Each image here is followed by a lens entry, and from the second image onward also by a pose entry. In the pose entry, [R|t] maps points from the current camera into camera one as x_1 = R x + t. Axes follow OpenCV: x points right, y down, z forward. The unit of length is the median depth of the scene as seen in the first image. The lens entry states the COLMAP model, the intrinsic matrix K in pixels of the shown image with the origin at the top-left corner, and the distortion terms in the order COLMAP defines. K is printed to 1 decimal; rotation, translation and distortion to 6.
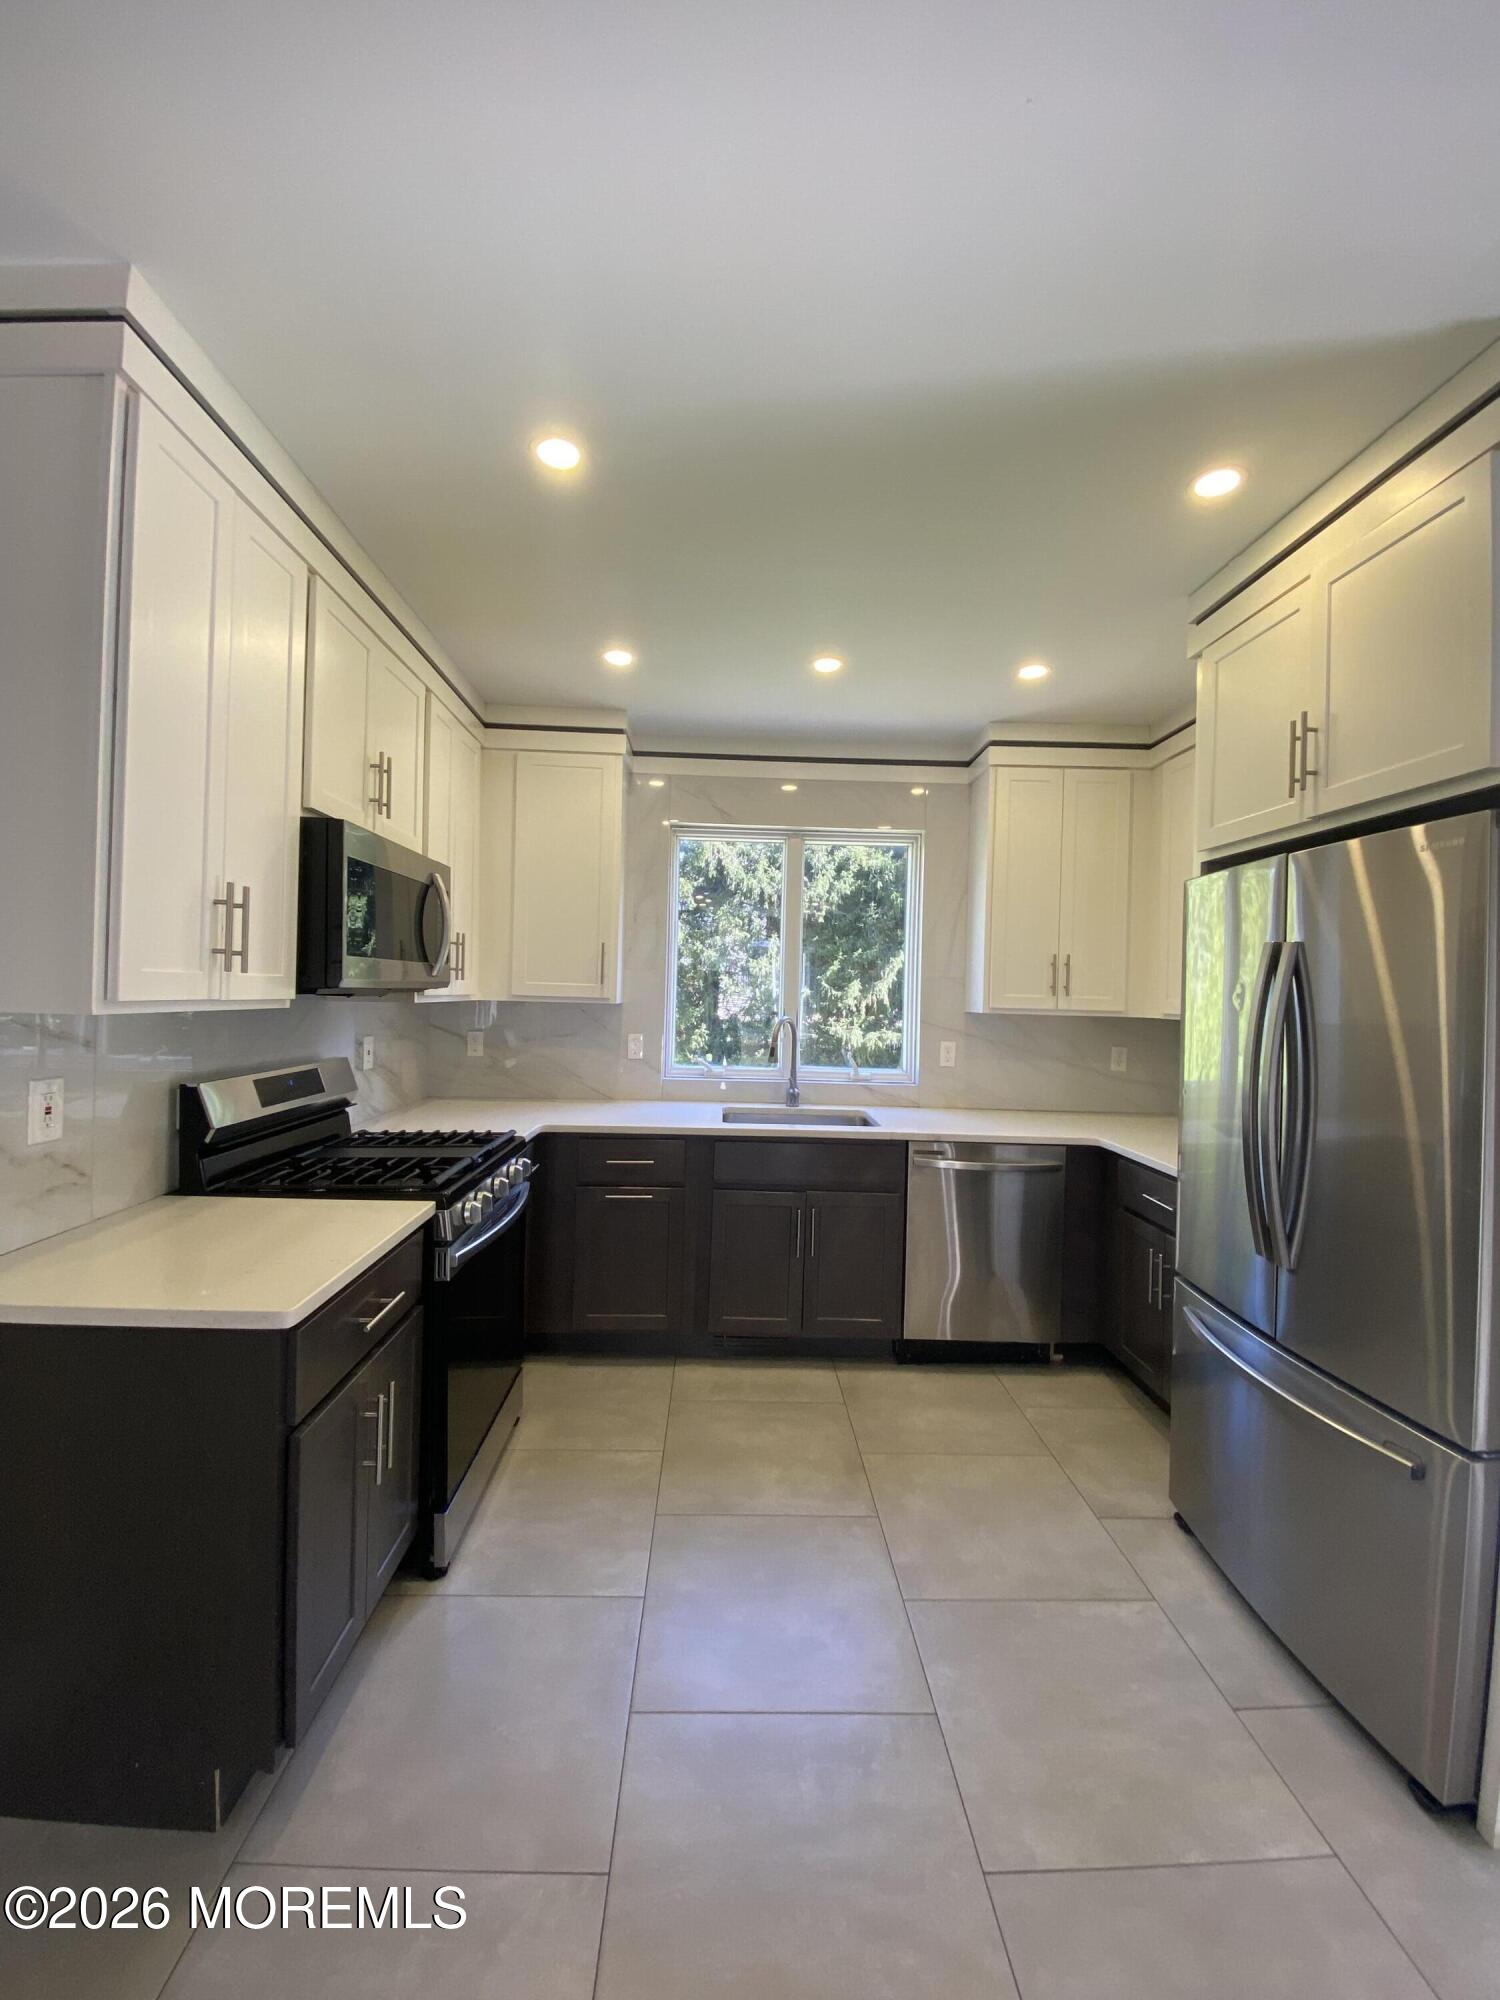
lens RADIAL K [[813.1, 0, 747.1], [0, 813.1, 993.8], [0, 0, 1]] dist [-0.004906, -0.000560]
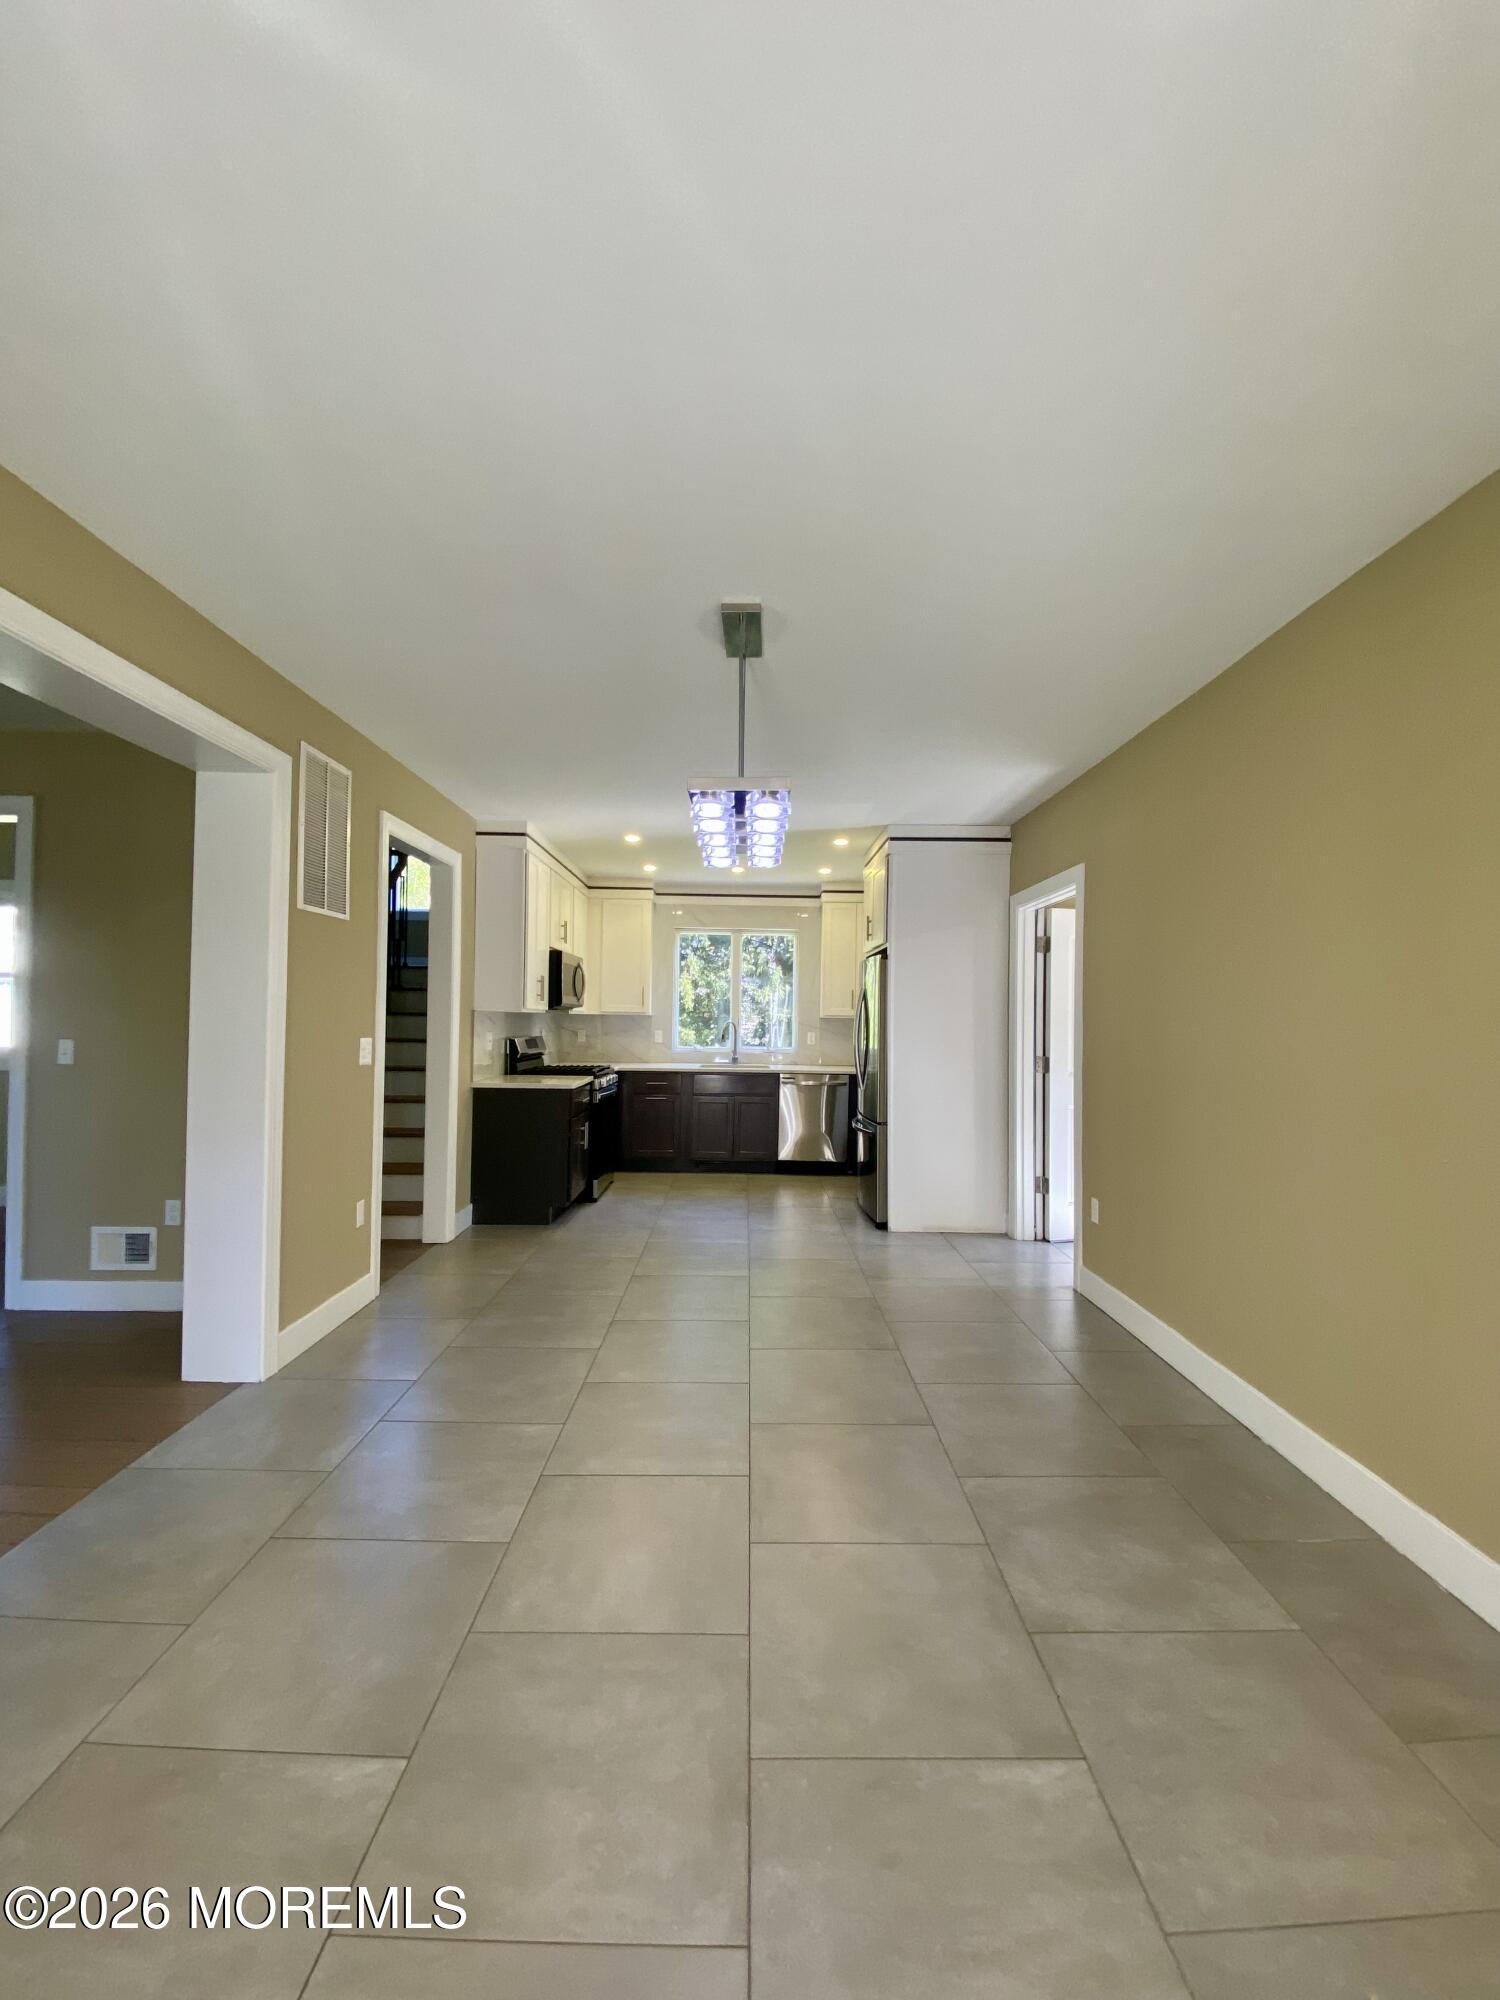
lens RADIAL K [[813.1, 0, 748.9], [0, 813.1, 999.7], [0, 0, 1]] dist [-0.004906, -0.000560]
pose [[0.999638, -0.011680, -0.024223, 0.169920], [0.011022, 0.999571, -0.027137, 0.036337], [0.024530, 0.026860, 0.999338, -1.254096]]
